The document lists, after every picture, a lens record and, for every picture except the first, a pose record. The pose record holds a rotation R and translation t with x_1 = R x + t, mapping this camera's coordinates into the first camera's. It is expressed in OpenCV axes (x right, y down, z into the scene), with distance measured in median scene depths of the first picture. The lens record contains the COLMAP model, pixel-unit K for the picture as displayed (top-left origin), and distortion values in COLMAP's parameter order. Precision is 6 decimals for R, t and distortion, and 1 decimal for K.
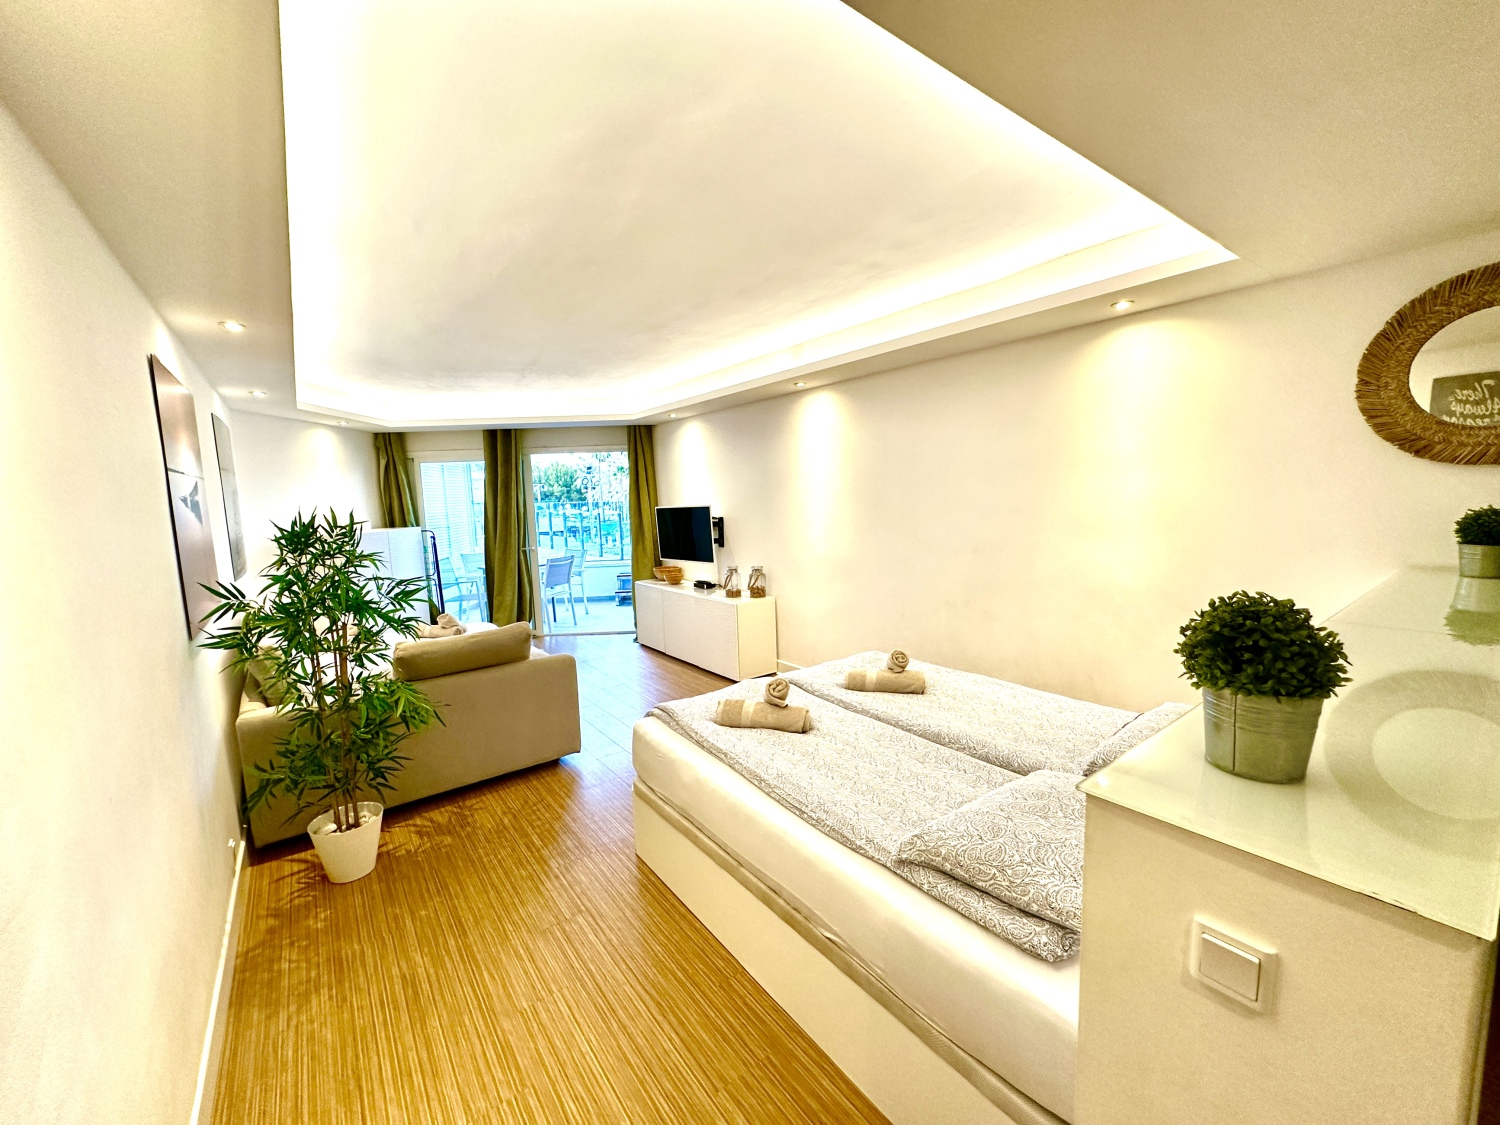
lens RADIAL K [[601.2, 0, 747.8], [0, 601.2, 564.0], [0, 0, 1]] dist [-0.000936, 0.000167]
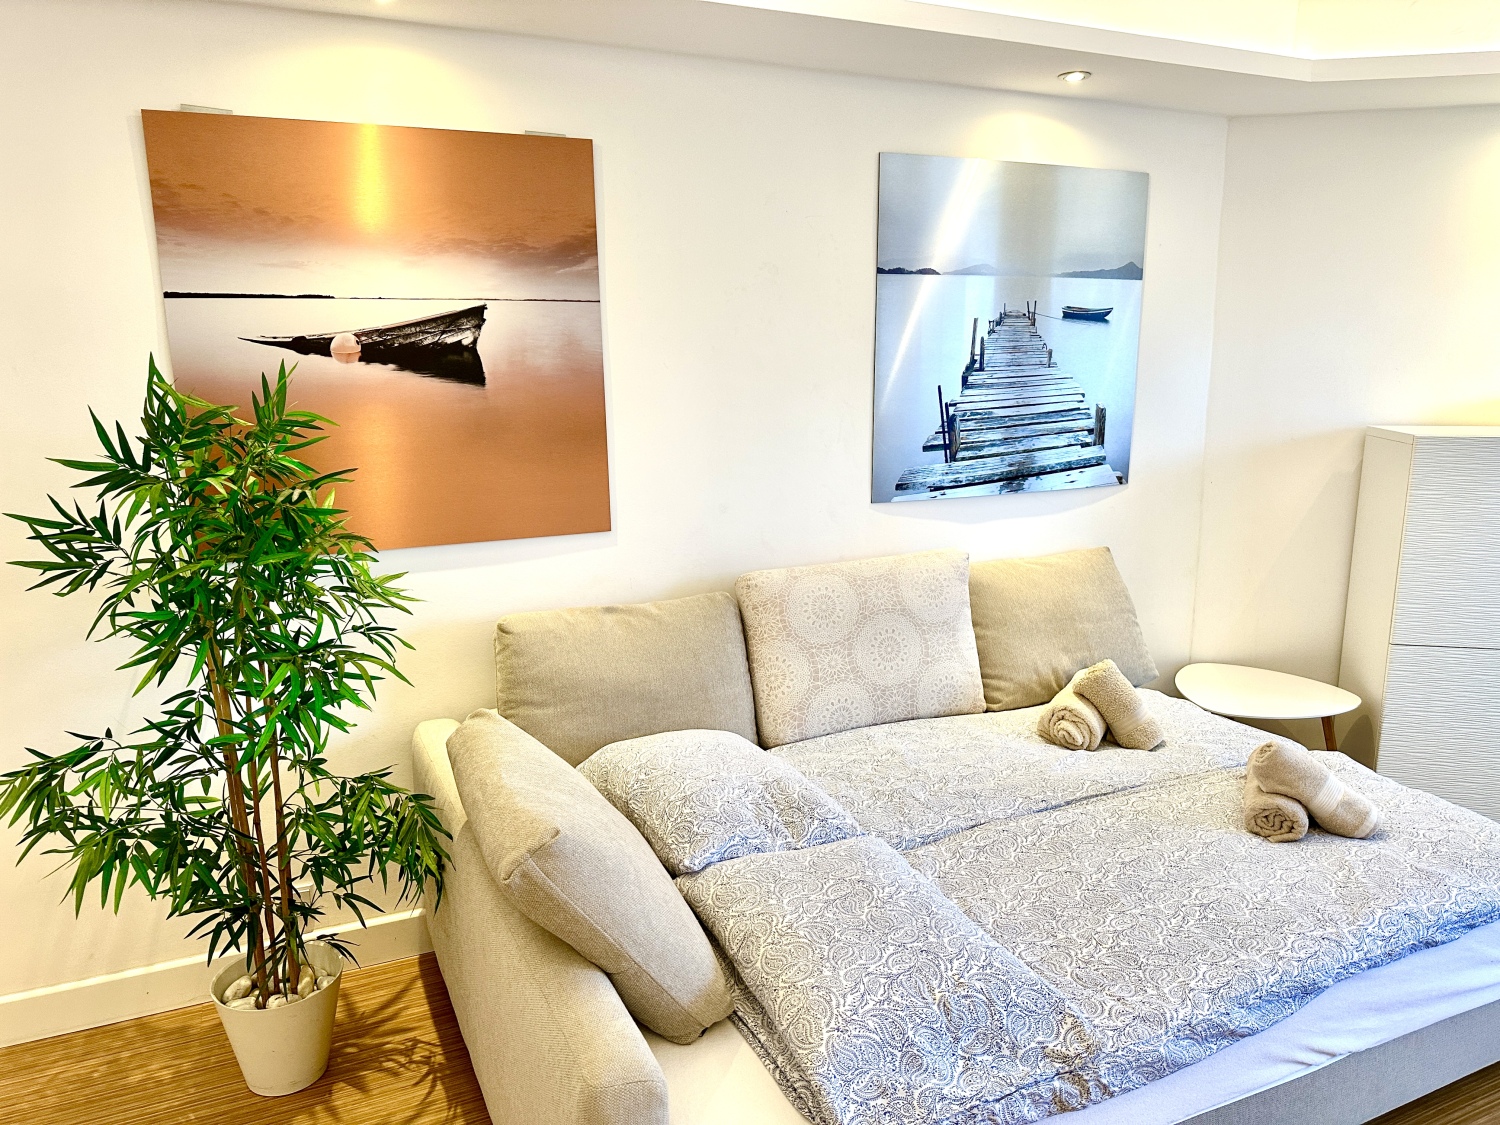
lens RADIAL K [[1051.9, 0, 748.2], [0, 1051.9, 573.6], [0, 0, 1]] dist [0.126181, -0.208634]
pose [[-0.206433, 0.231920, -0.950578, 0.016272], [-0.102358, 0.961054, 0.256705, -0.092102], [0.973092, 0.150291, -0.174654, 0.751087]]
